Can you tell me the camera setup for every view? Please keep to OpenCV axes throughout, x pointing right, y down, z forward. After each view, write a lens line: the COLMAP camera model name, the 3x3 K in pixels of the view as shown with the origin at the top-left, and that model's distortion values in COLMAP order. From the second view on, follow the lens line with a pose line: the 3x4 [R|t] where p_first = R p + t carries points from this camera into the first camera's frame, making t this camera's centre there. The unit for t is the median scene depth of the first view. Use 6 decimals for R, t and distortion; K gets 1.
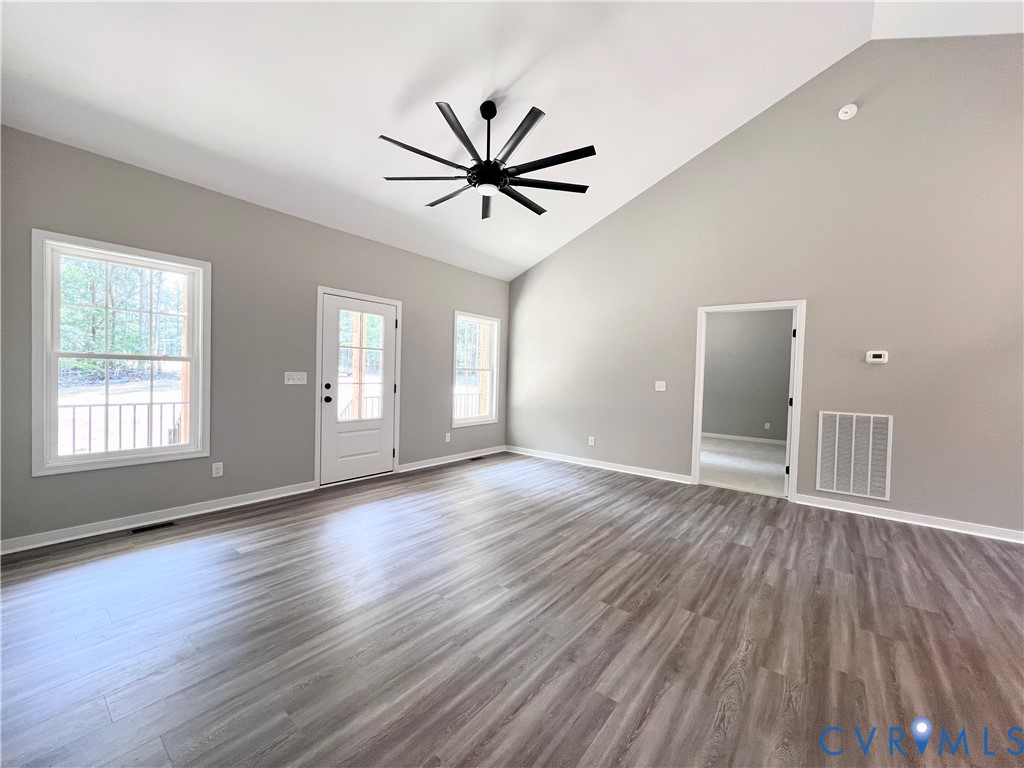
lens RADIAL K [[413.0, 0, 507.8], [0, 413.0, 385.5], [0, 0, 1]] dist [-0.001155, -0.000186]
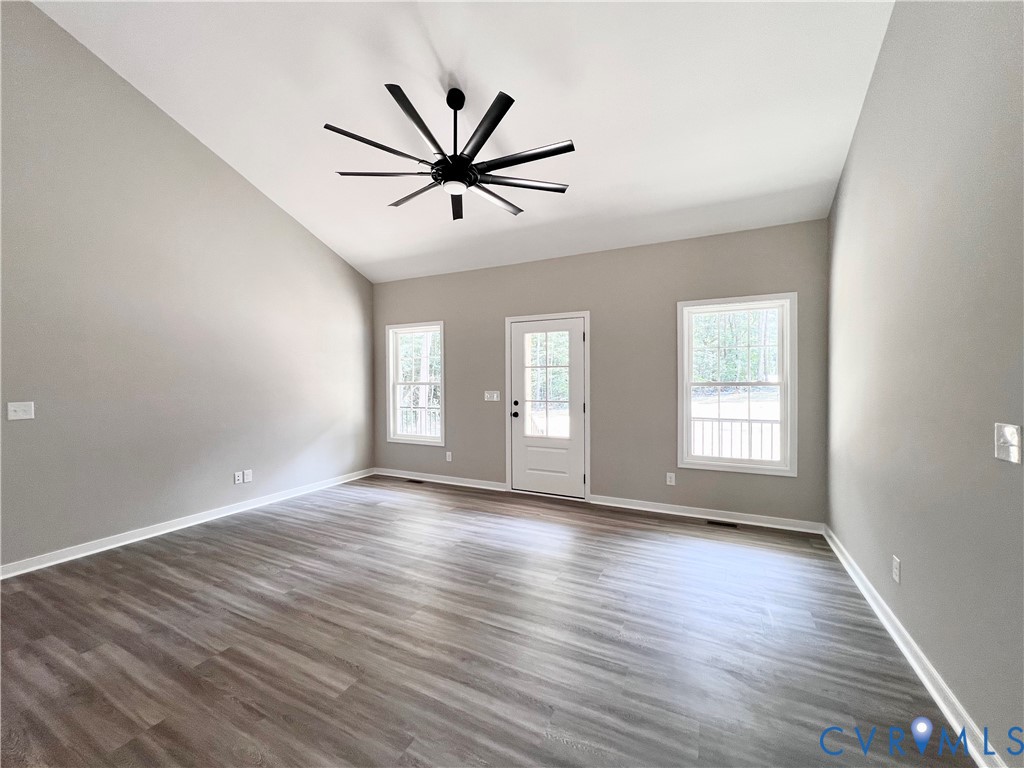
lens RADIAL K [[413.2, 0, 512.0], [0, 413.2, 384.0], [0, 0, 1]] dist [-0.000753, 0.000153]
pose [[0.195240, -0.014223, -0.980652, 0.767961], [-0.016321, 0.999709, -0.017748, -0.034216], [0.980620, 0.019470, 0.194951, 0.870452]]
